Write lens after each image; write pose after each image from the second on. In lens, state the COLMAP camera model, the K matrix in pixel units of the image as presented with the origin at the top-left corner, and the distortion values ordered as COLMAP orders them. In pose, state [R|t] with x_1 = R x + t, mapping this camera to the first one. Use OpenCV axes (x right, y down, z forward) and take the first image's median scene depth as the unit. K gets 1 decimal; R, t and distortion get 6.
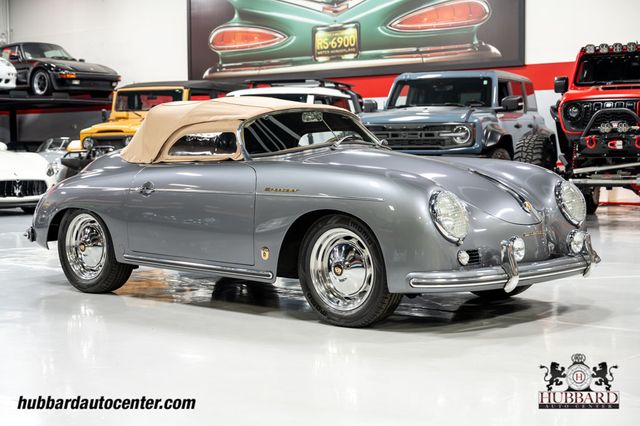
lens RADIAL K [[1104.9, 0, 320.0], [0, 1104.9, 213.0], [0, 0, 1]] dist [-0.000081, -0.009685]
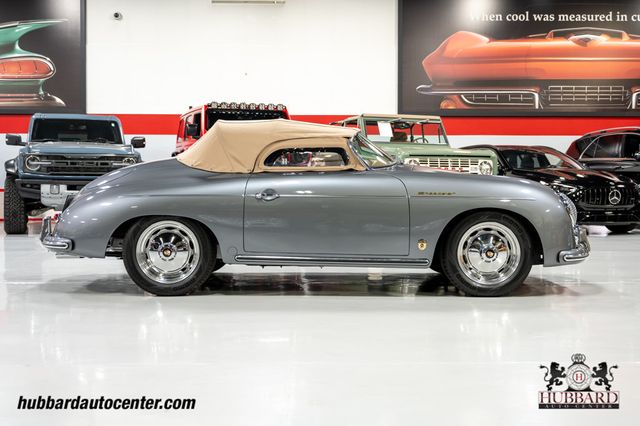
lens RADIAL K [[783.2, 0, 329.4], [0, 783.2, 212.5], [0, 0, 1]] dist [0.019147, 0.018421]
pose [[0.740342, -0.014335, 0.672077, -0.294386], [0.031646, 0.999407, -0.013543, 0.003650], [-0.671485, 0.031296, 0.740357, 0.172149]]
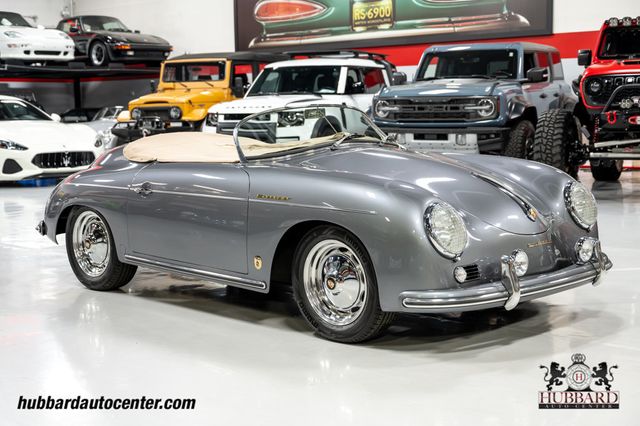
lens RADIAL K [[999.3, 0, 320.0], [0, 999.3, 213.0], [0, 0, 1]] dist [0.013521, -0.145435]
pose [[0.998670, -0.002689, -0.051491, 0.020222], [0.005383, 0.998619, 0.052263, -0.021347], [0.051279, -0.052470, 0.997305, 0.055237]]
